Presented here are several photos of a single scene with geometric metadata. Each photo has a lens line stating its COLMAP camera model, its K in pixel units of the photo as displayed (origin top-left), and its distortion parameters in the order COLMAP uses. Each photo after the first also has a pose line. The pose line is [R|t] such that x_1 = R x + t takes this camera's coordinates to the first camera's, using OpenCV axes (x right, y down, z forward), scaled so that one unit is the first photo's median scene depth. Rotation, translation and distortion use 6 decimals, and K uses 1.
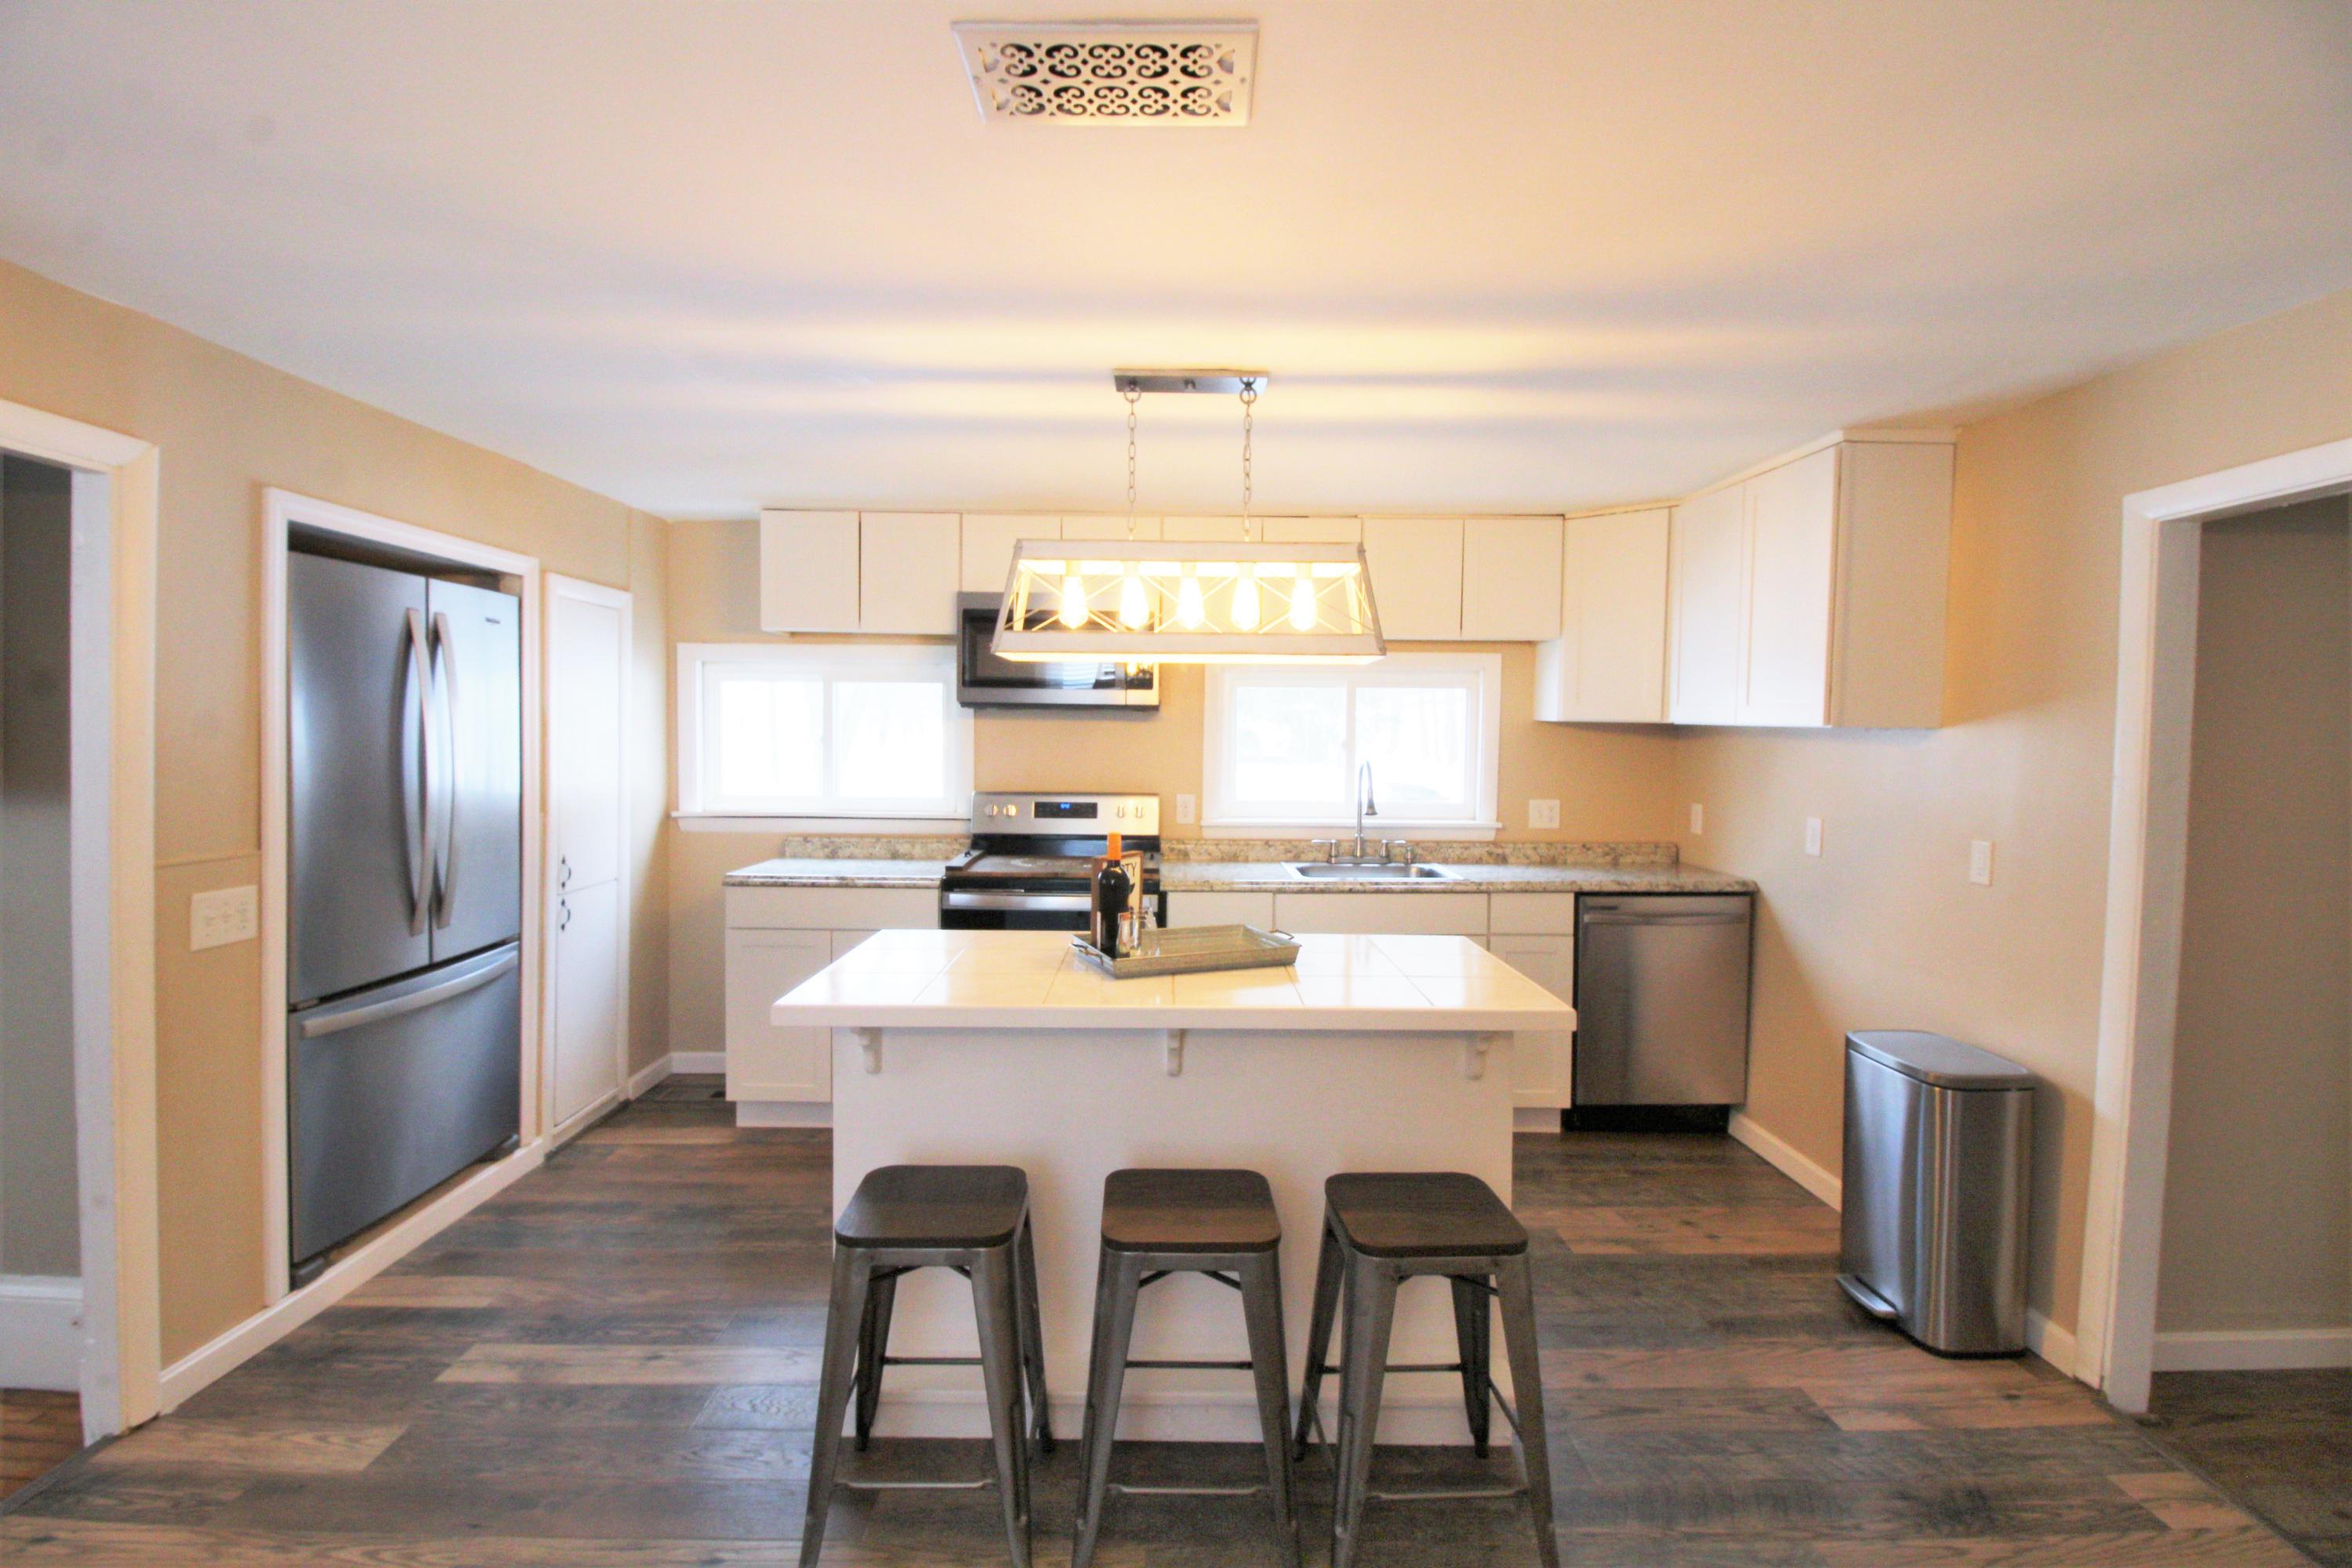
lens RADIAL K [[1078.6, 0, 1165.3], [0, 1078.6, 765.6], [0, 0, 1]] dist [0.001567, -0.014830]
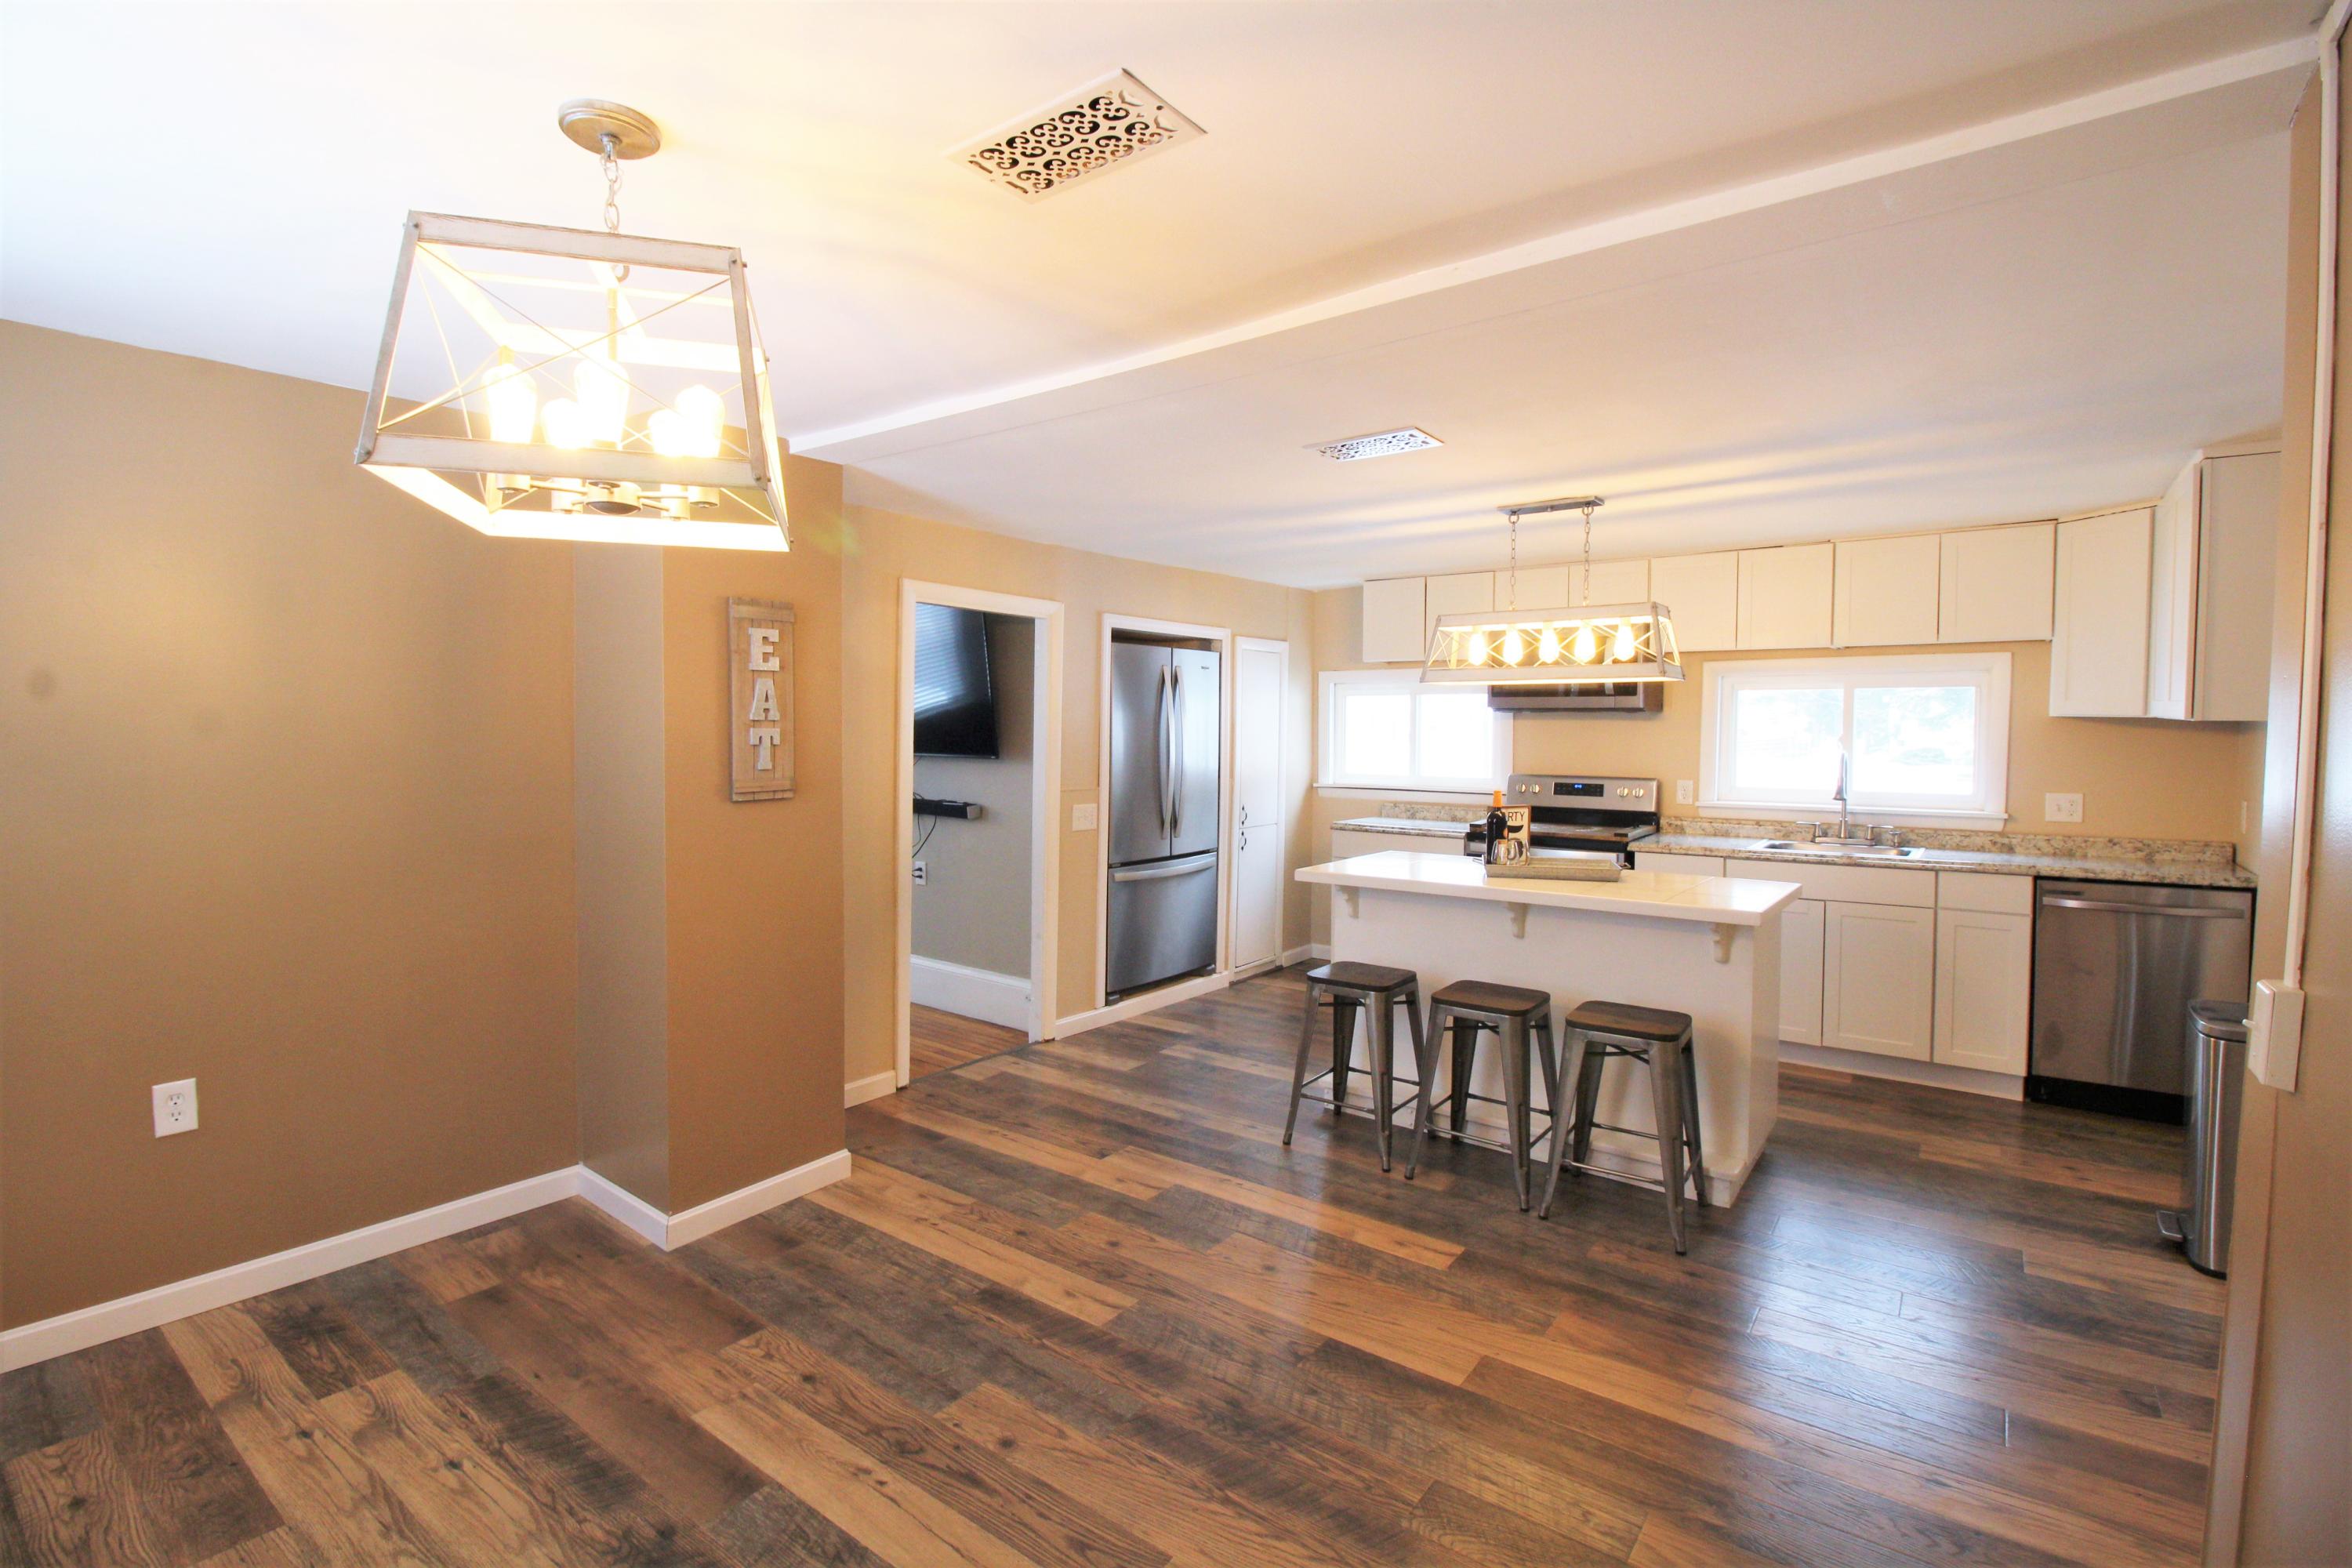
lens RADIAL K [[1078.6, 0, 1165.3], [0, 1078.6, 765.6], [0, 0, 1]] dist [0.001567, -0.014830]
pose [[0.791732, 0.015343, -0.610676, 0.349403], [-0.015314, 0.999869, 0.005266, 0.015222], [0.610677, 0.005182, 0.791863, -0.377934]]
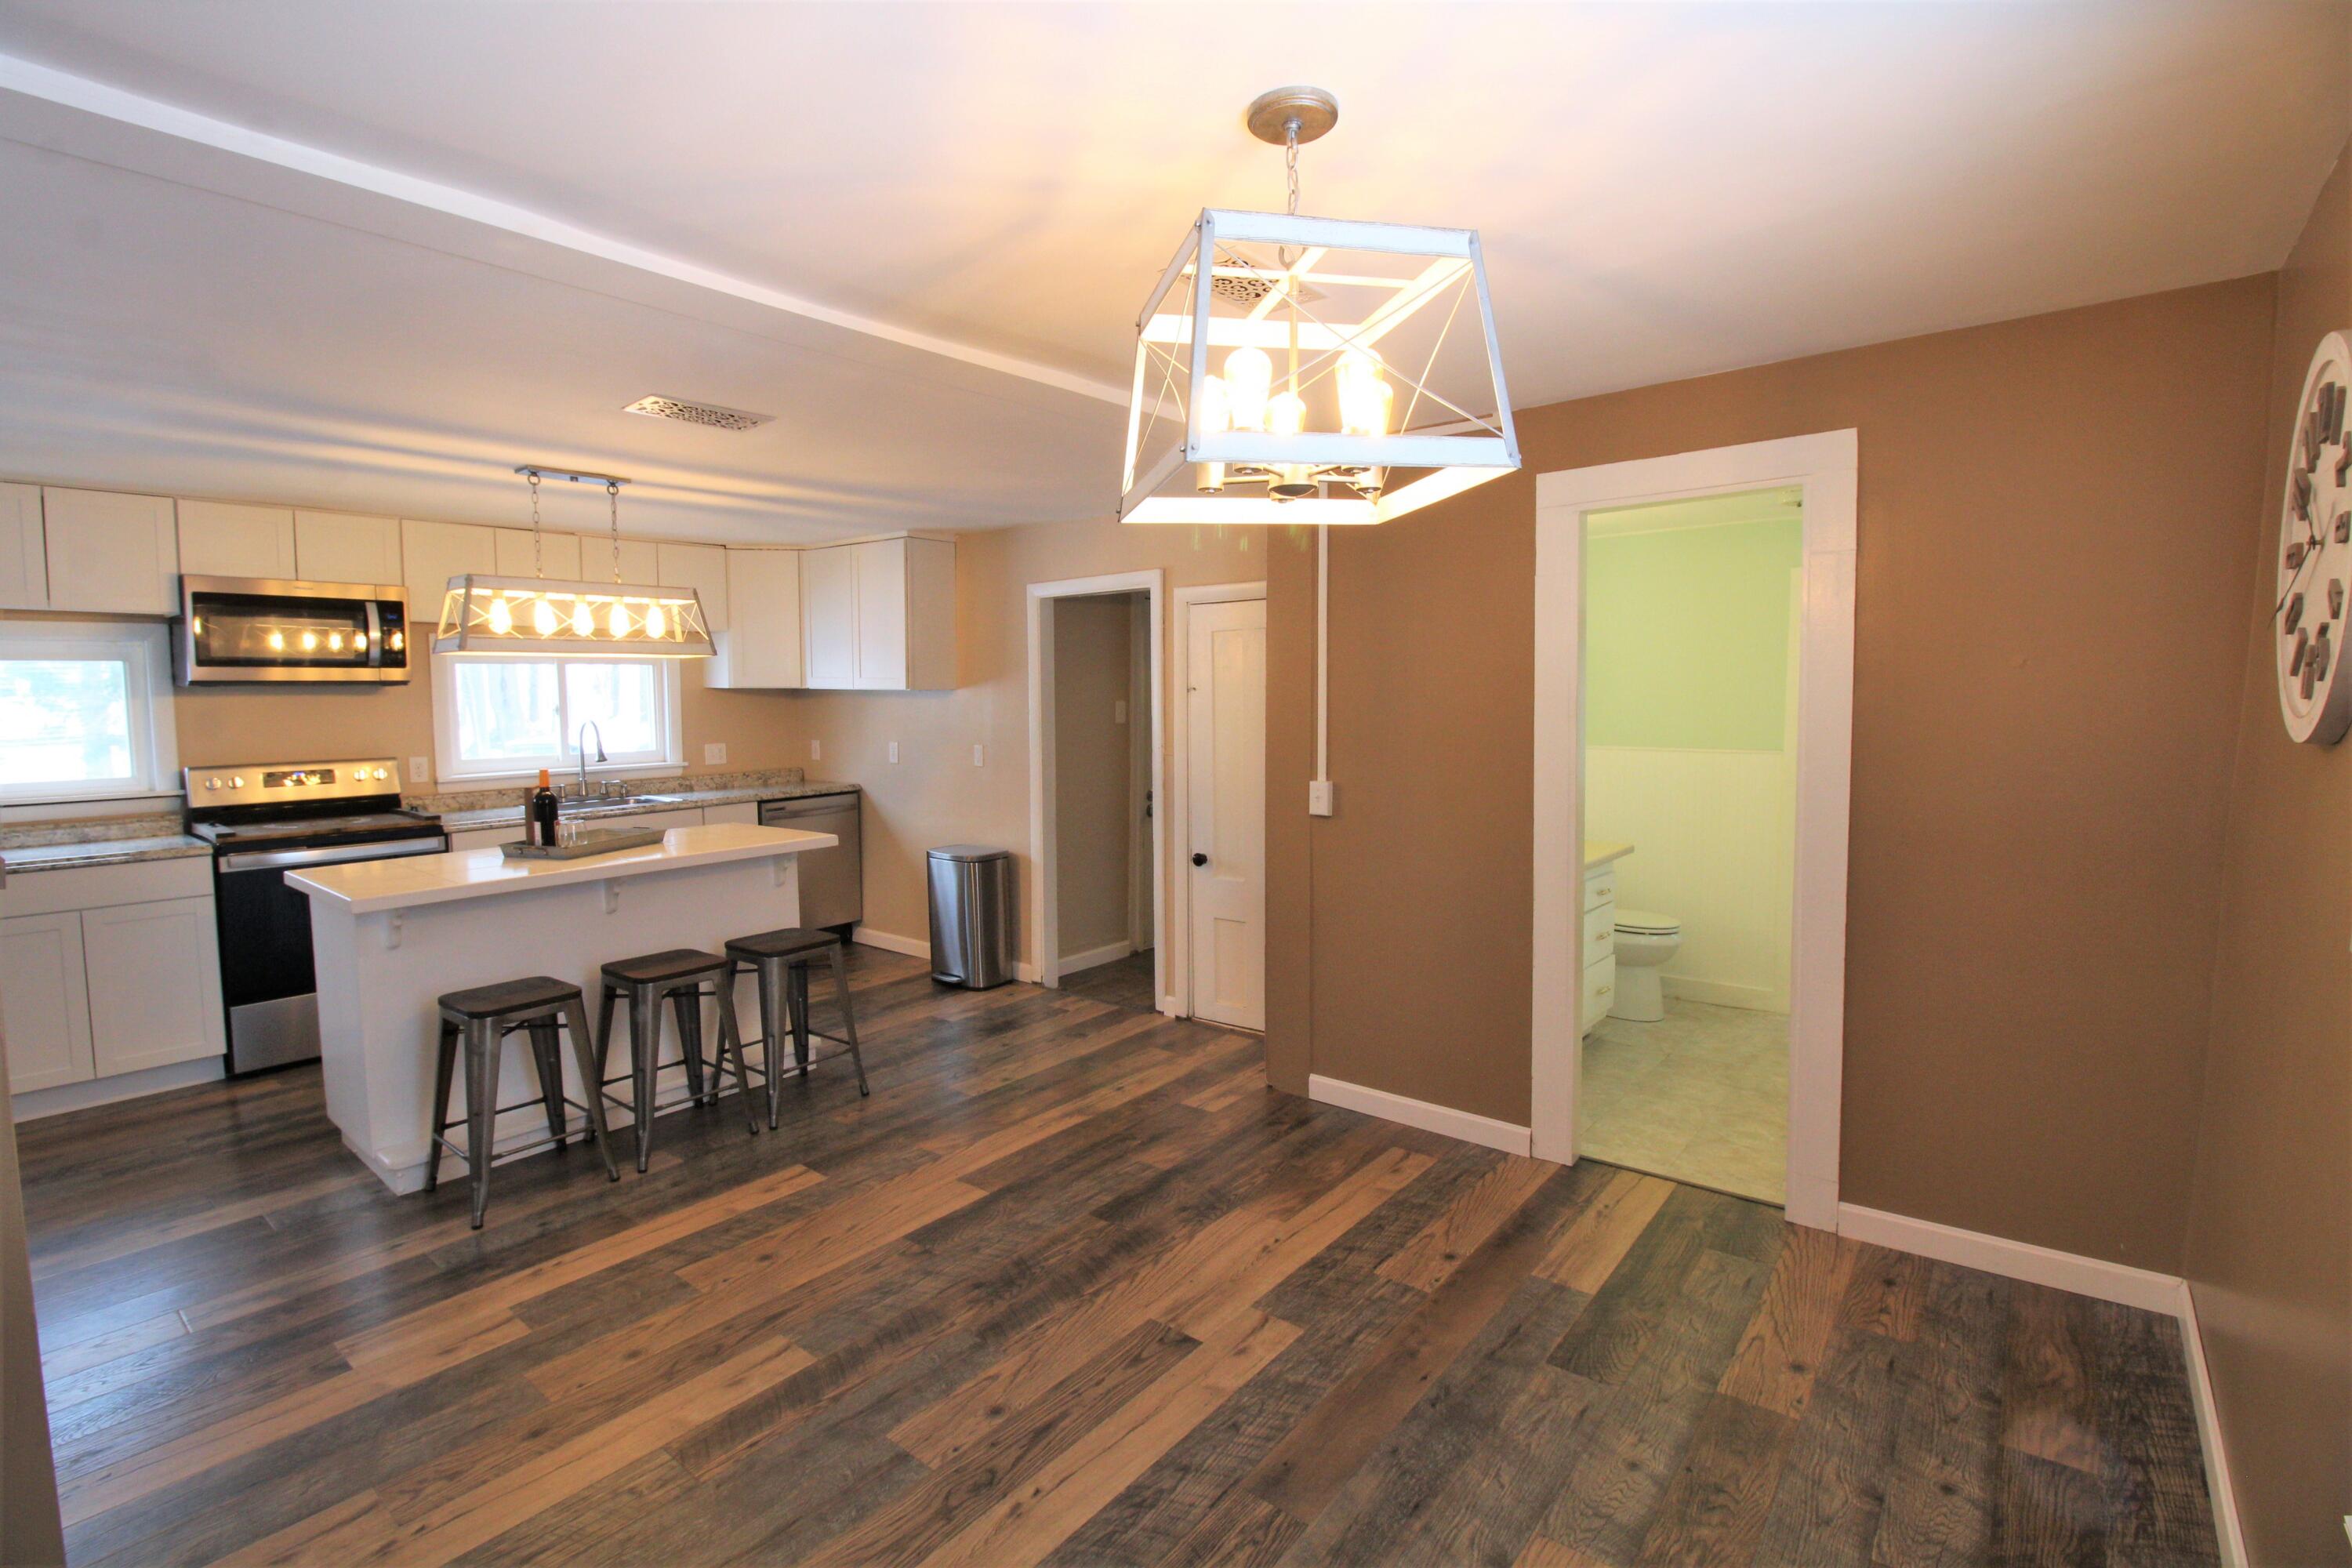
lens RADIAL K [[1078.6, 0, 1165.3], [0, 1078.6, 765.6], [0, 0, 1]] dist [0.001567, -0.014830]
pose [[0.639726, -0.072837, 0.765144, -0.412138], [0.043827, 0.997337, 0.058297, 0.004355], [-0.767353, -0.003760, 0.641214, -0.413288]]
